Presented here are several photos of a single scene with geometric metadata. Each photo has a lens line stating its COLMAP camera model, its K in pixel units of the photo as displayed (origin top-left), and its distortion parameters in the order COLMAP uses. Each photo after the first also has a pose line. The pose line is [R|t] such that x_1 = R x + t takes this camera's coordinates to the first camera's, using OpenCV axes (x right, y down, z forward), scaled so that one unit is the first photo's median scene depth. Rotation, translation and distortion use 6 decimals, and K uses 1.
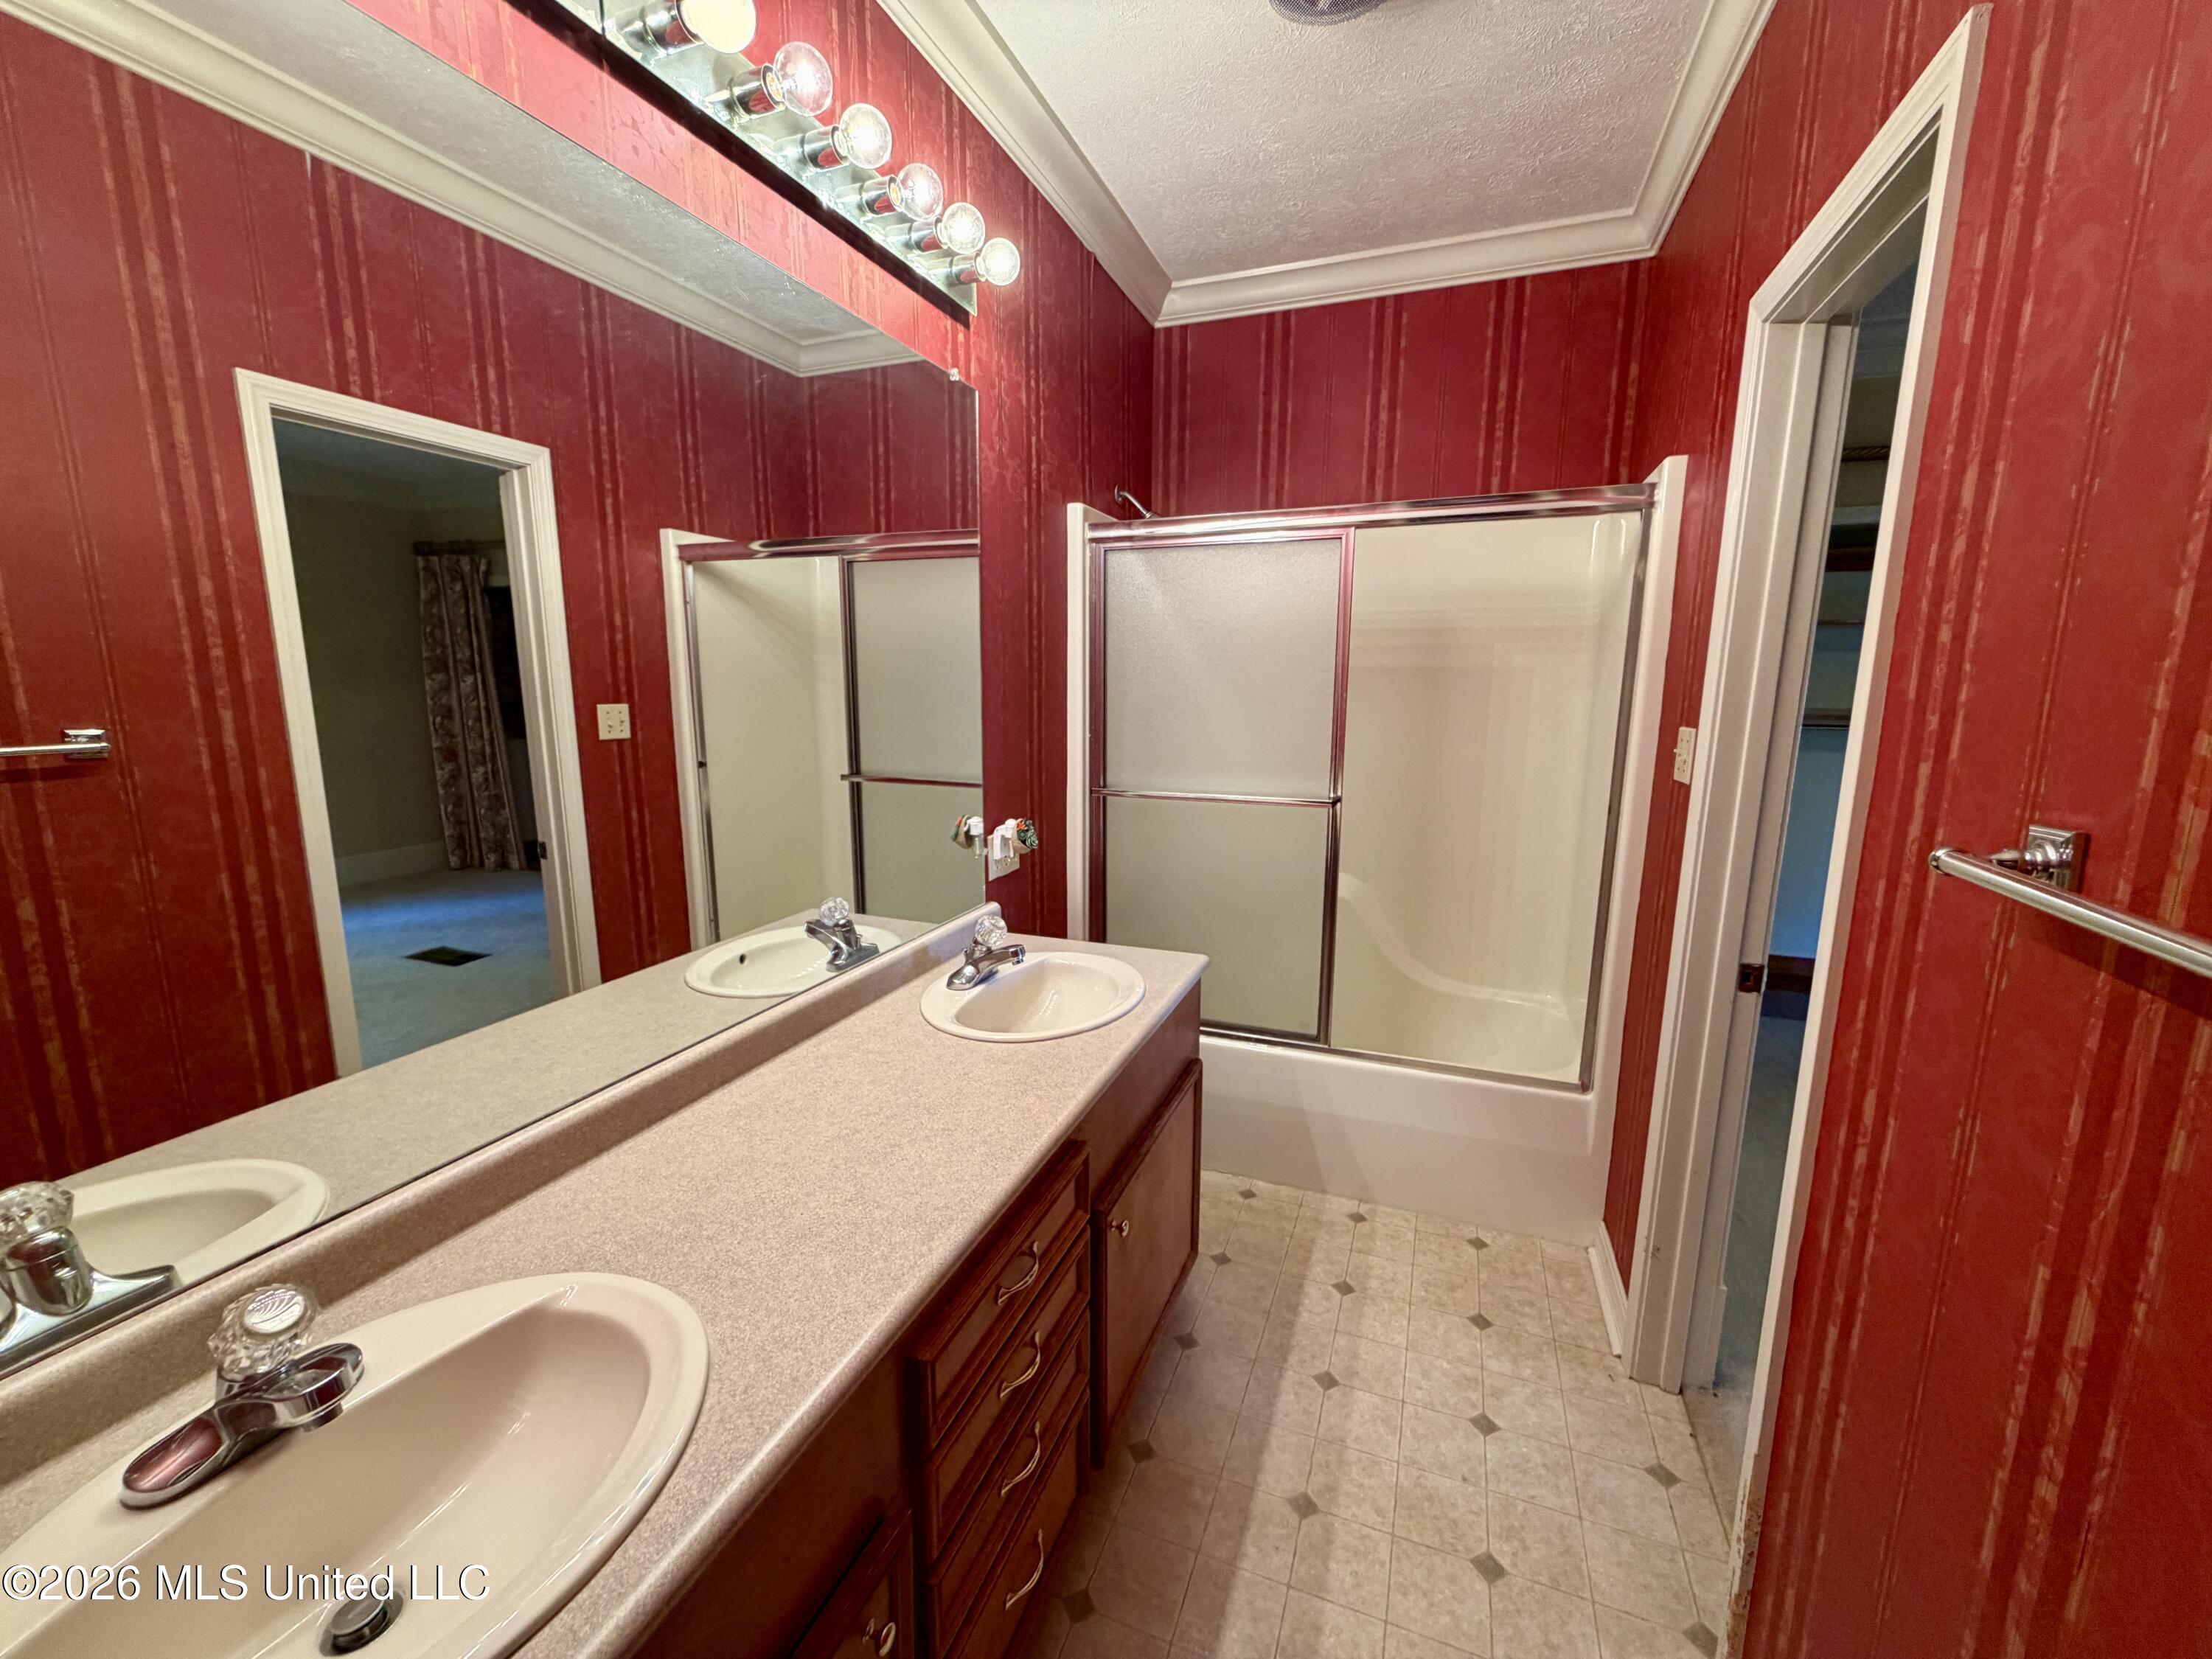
lens RADIAL K [[880.5, 0, 1109.1], [0, 880.5, 824.6], [0, 0, 1]] dist [0.000570, 0.000133]
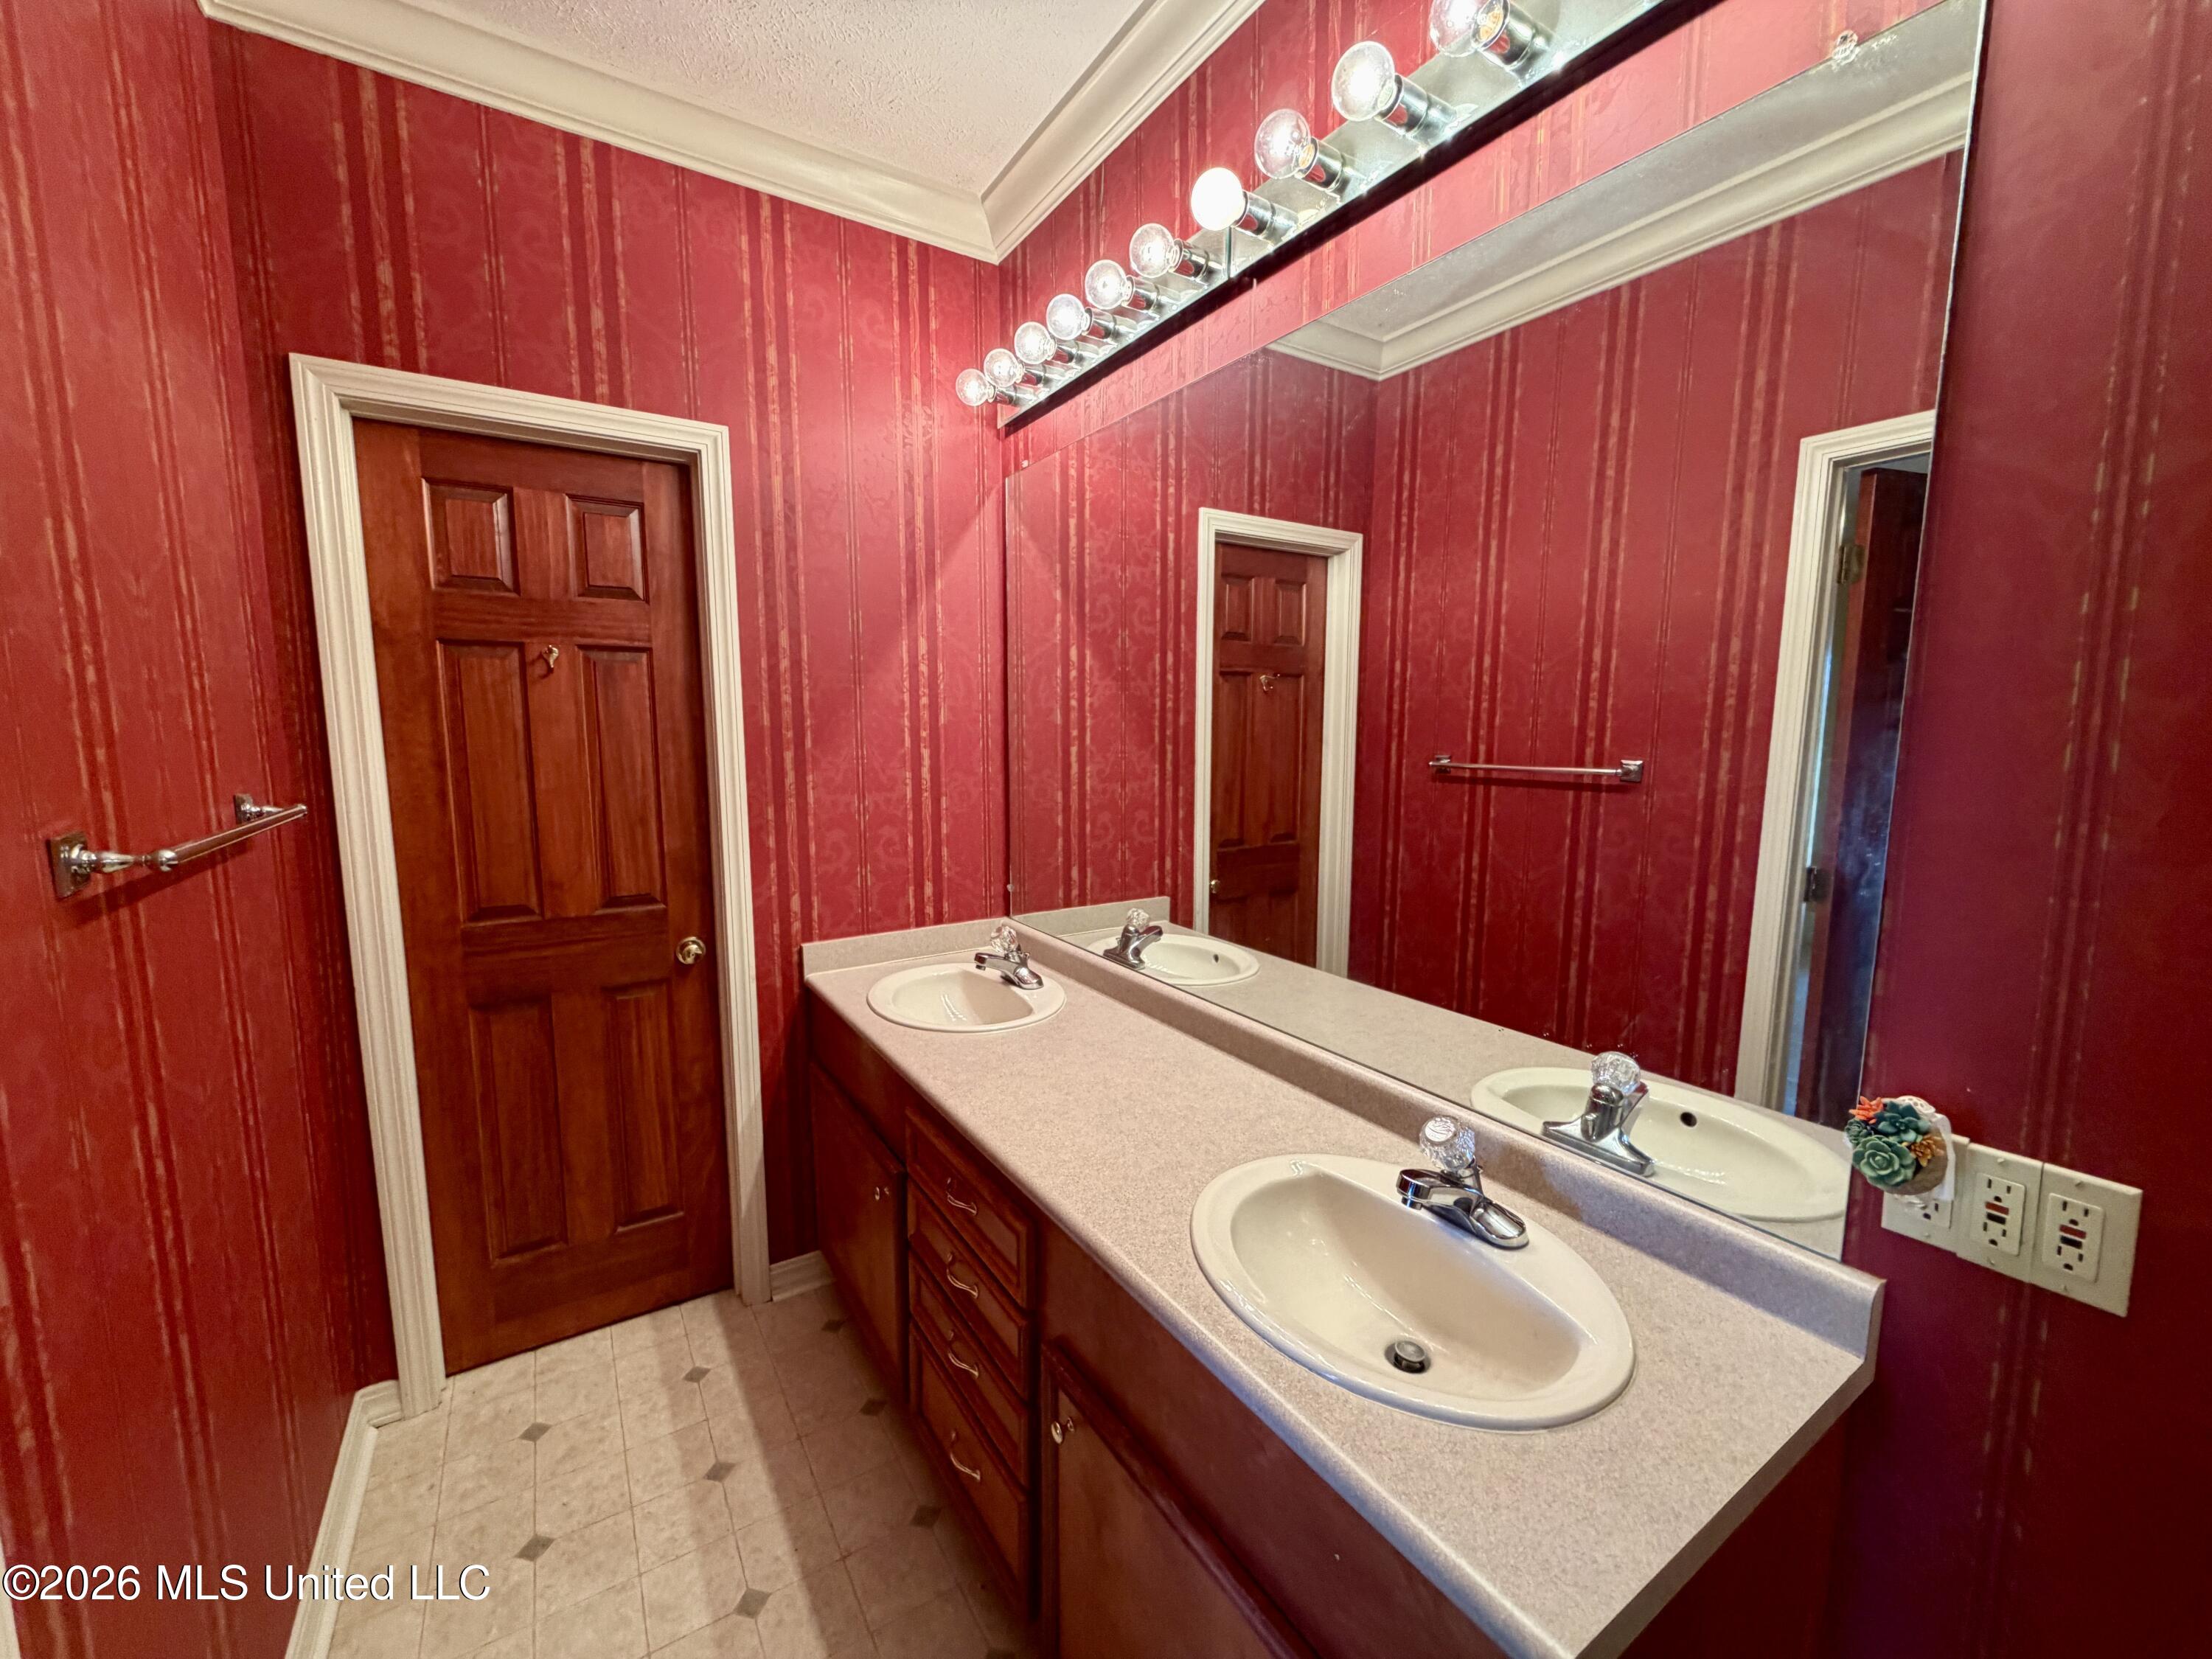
lens RADIAL K [[880.5, 0, 1102.8], [0, 880.5, 830.2], [0, 0, 1]] dist [0.000570, 0.000133]
pose [[-0.594928, 0.089081, -0.798828, 0.572807], [-0.139179, 0.967410, 0.211535, -0.219356], [0.791638, 0.237028, -0.563141, 1.405835]]
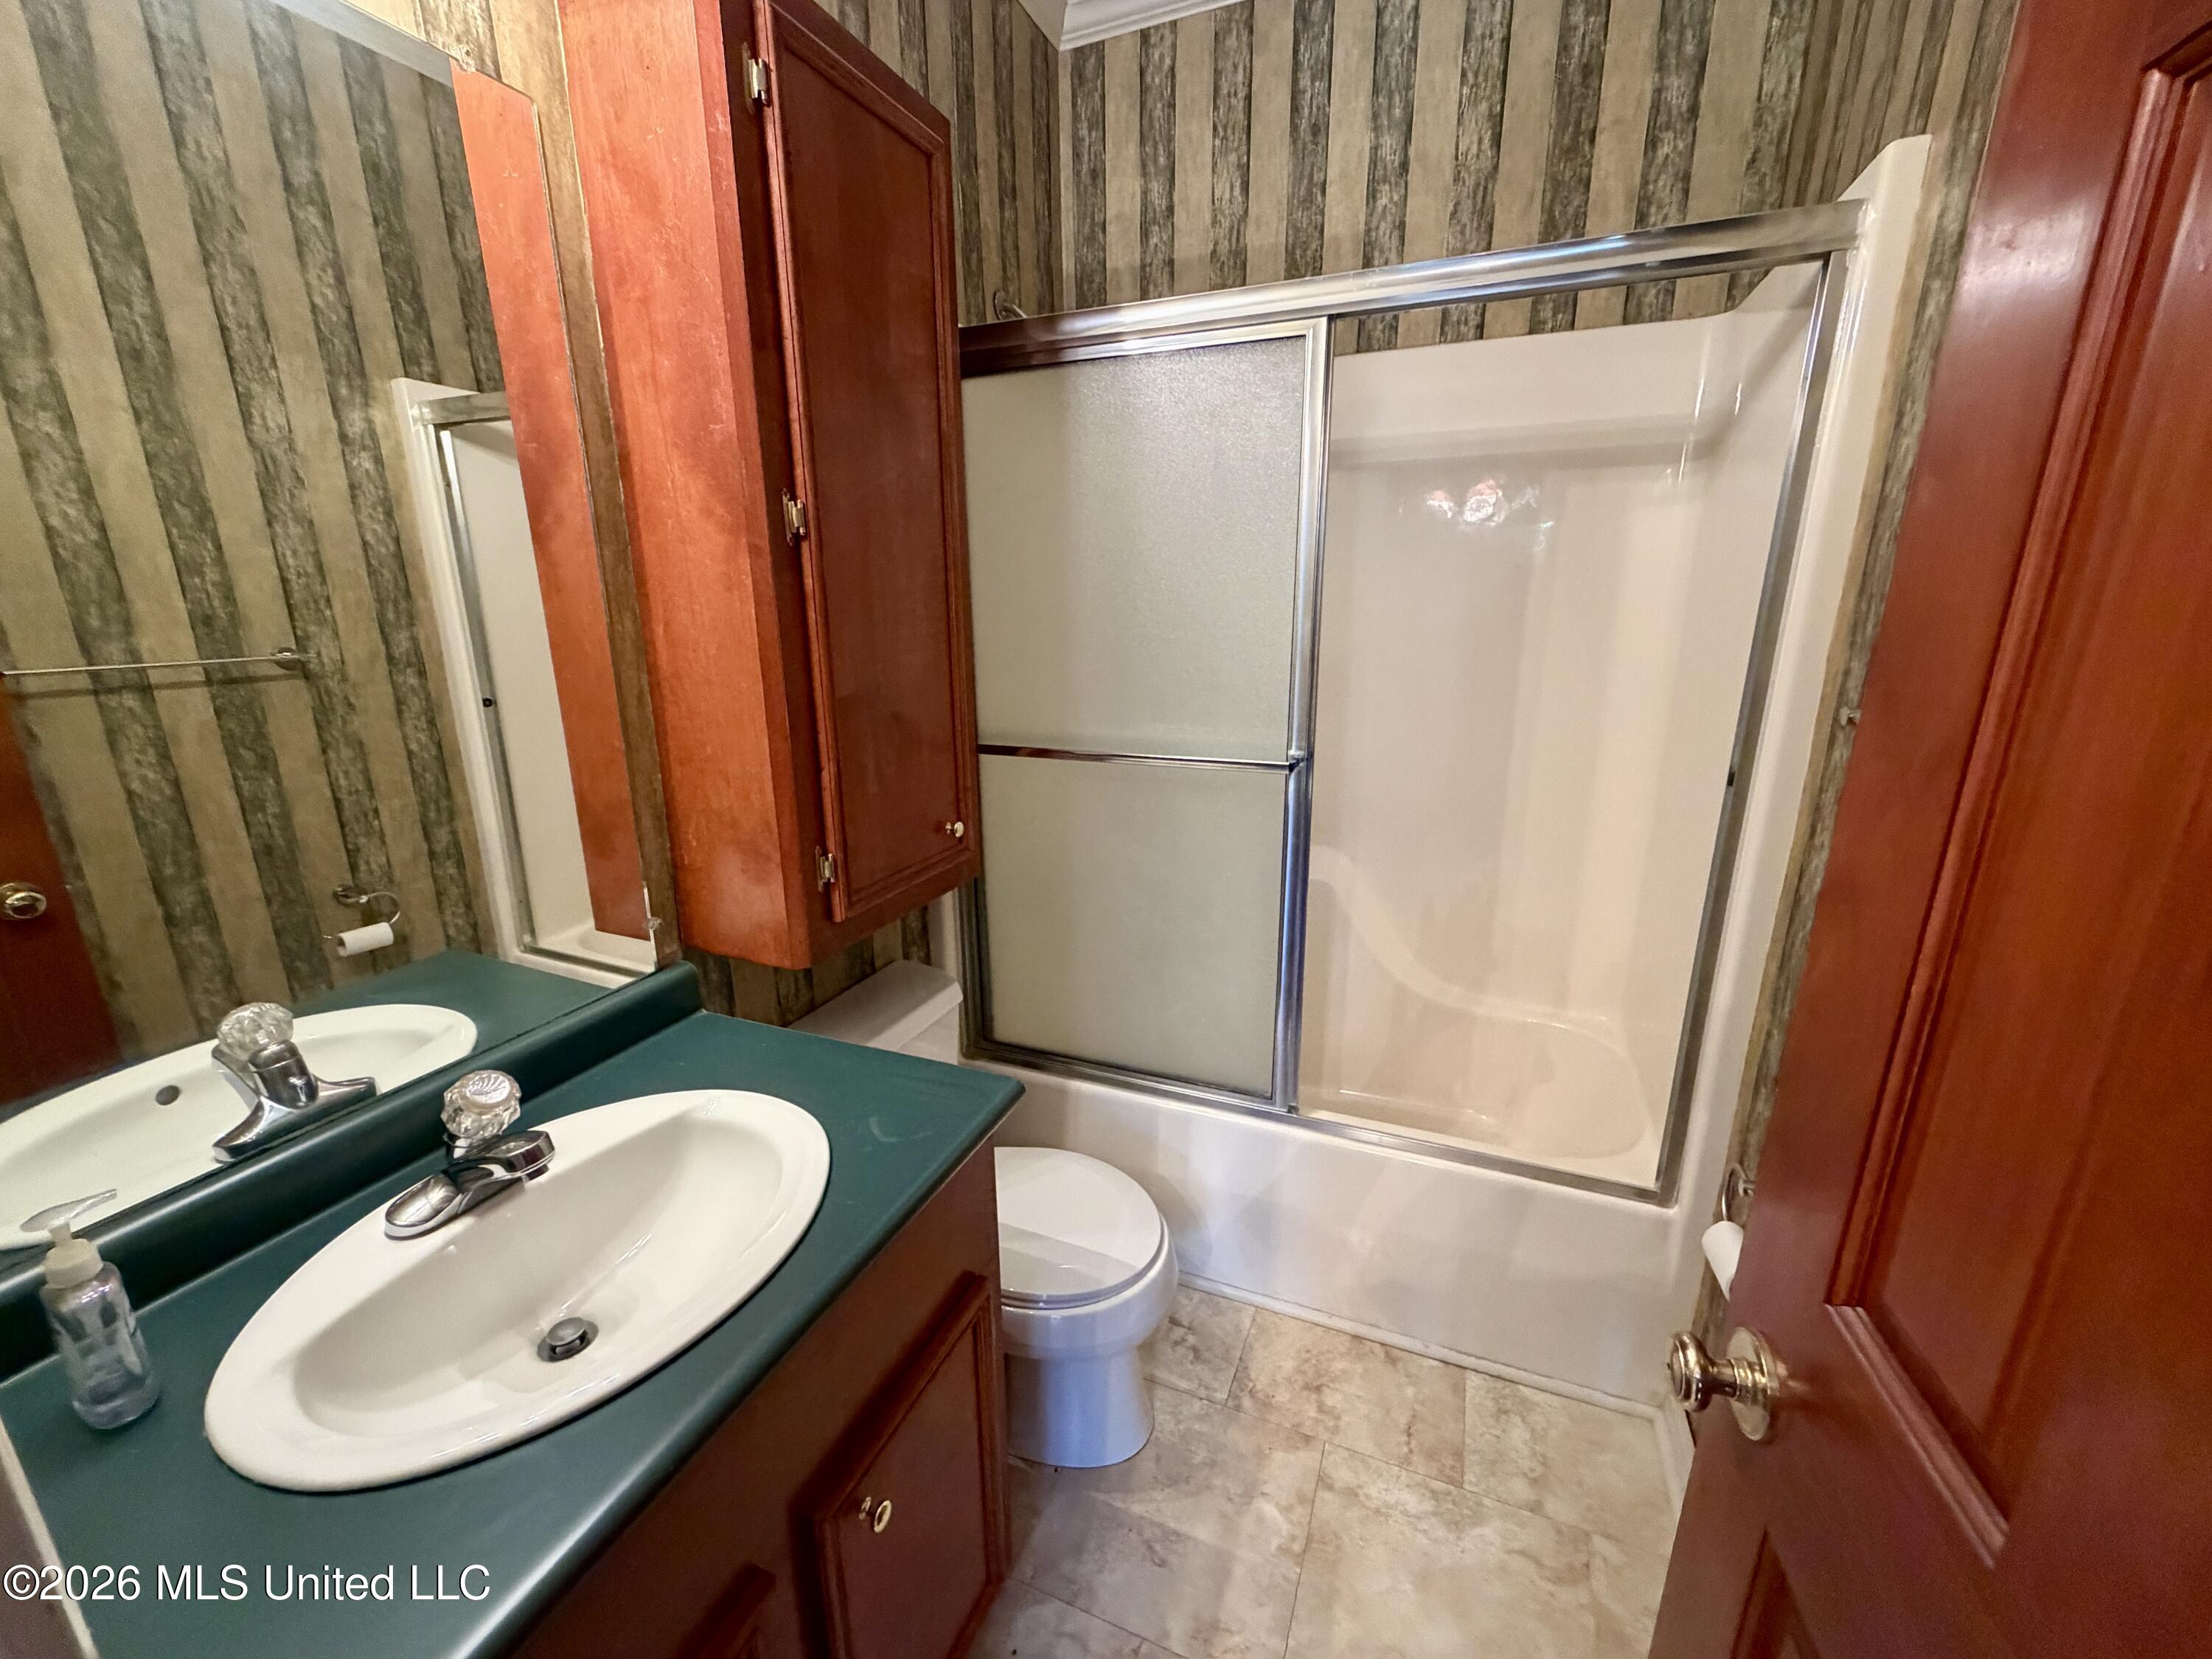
lens RADIAL K [[880.5, 0, 1095.3], [0, 880.5, 829.0], [0, 0, 1]] dist [0.000570, 0.000133]
pose [[0.999050, -0.006883, -0.043037, 0.102276], [0.011516, 0.994045, 0.108357, -0.035982], [0.042035, -0.108750, 0.993180, 0.252686]]
